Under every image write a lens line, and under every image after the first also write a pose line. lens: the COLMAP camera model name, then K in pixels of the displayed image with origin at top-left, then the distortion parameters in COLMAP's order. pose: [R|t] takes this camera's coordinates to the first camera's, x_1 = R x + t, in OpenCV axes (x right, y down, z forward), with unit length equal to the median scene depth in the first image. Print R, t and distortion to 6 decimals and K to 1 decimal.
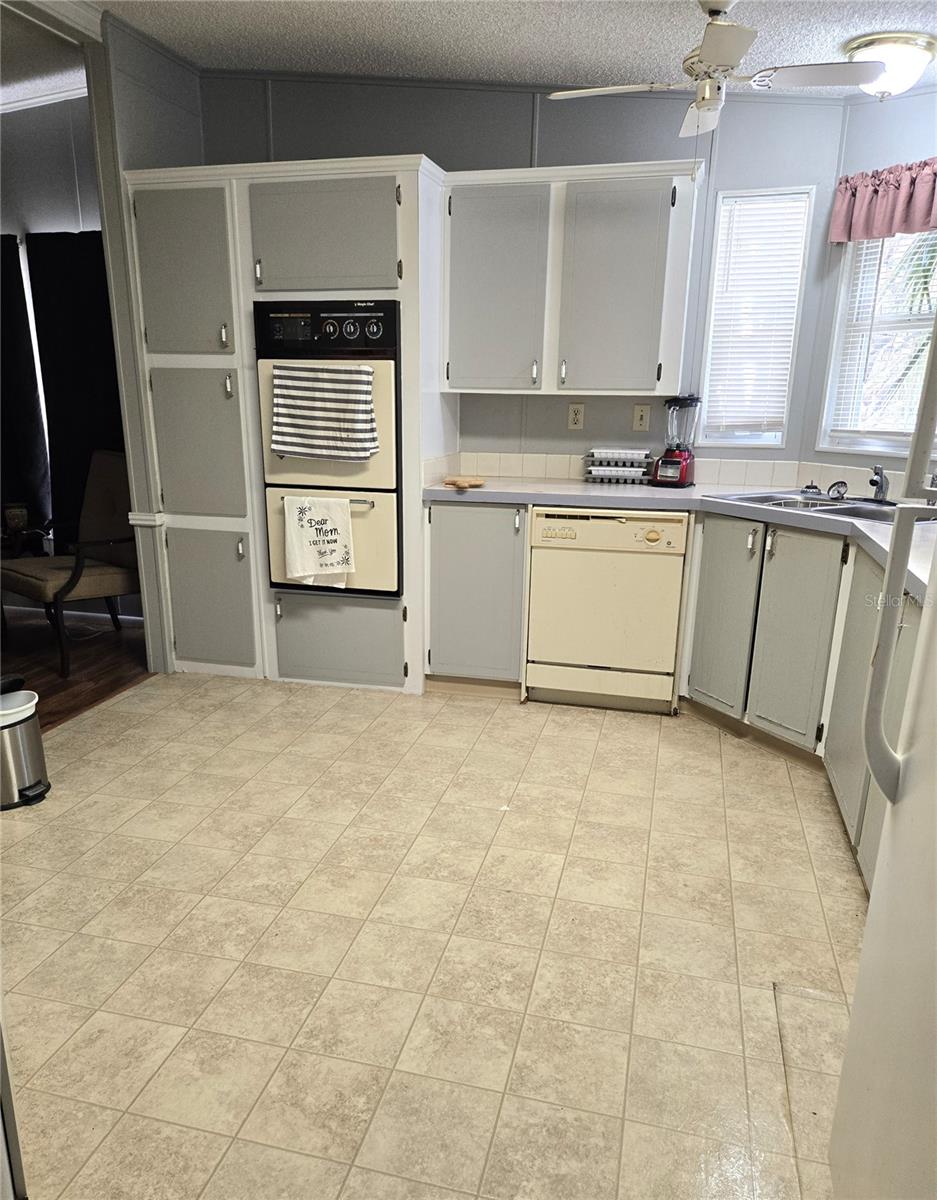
lens RADIAL K [[860.7, 0, 464.7], [0, 860.7, 636.9], [0, 0, 1]] dist [0.067044, -0.002183]
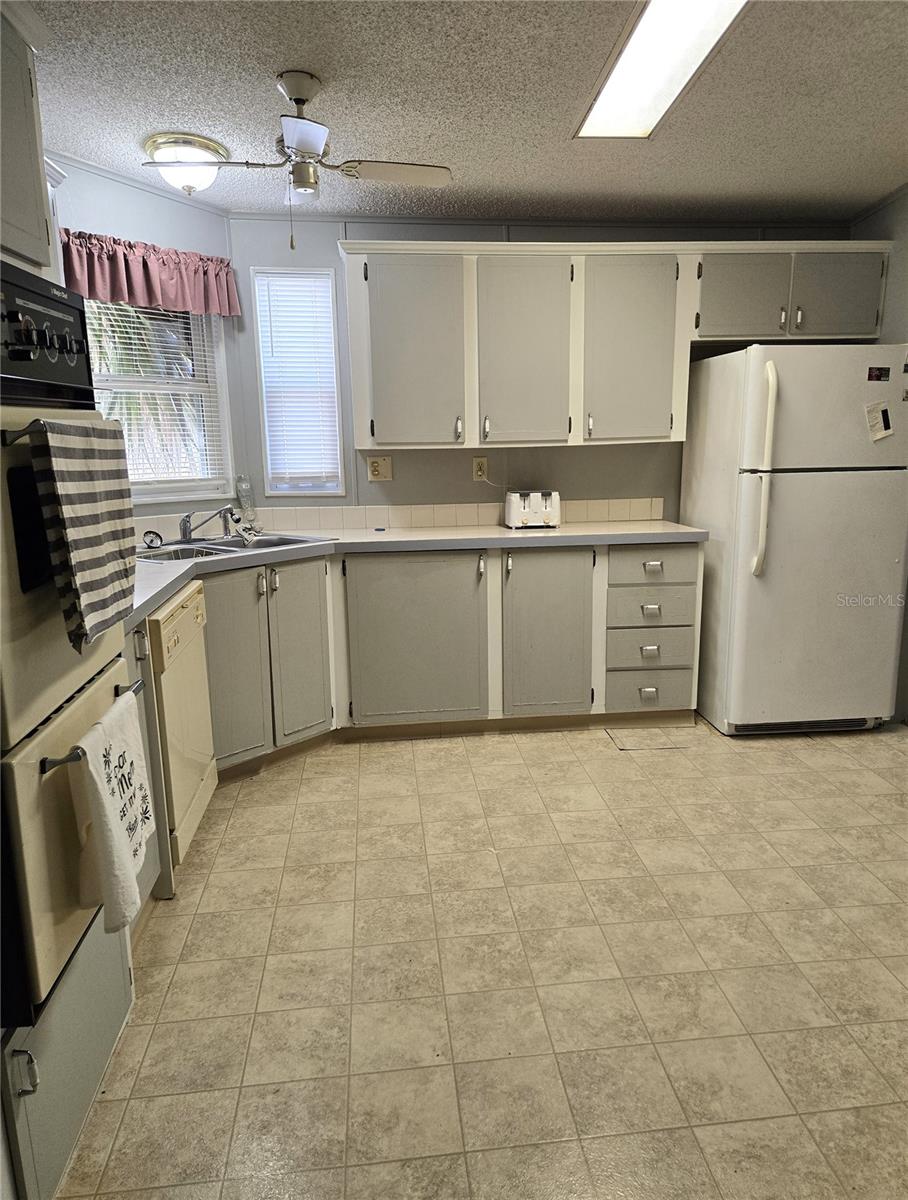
lens RADIAL K [[823.4, 0, 456.3], [0, 823.4, 625.1], [0, 0, 1]] dist [0.024060, -0.002328]
pose [[-0.341718, -0.225955, 0.912235, -0.858458], [0.277061, 0.903306, 0.327528, -0.414996], [-0.898034, 0.364667, -0.246073, 1.327644]]
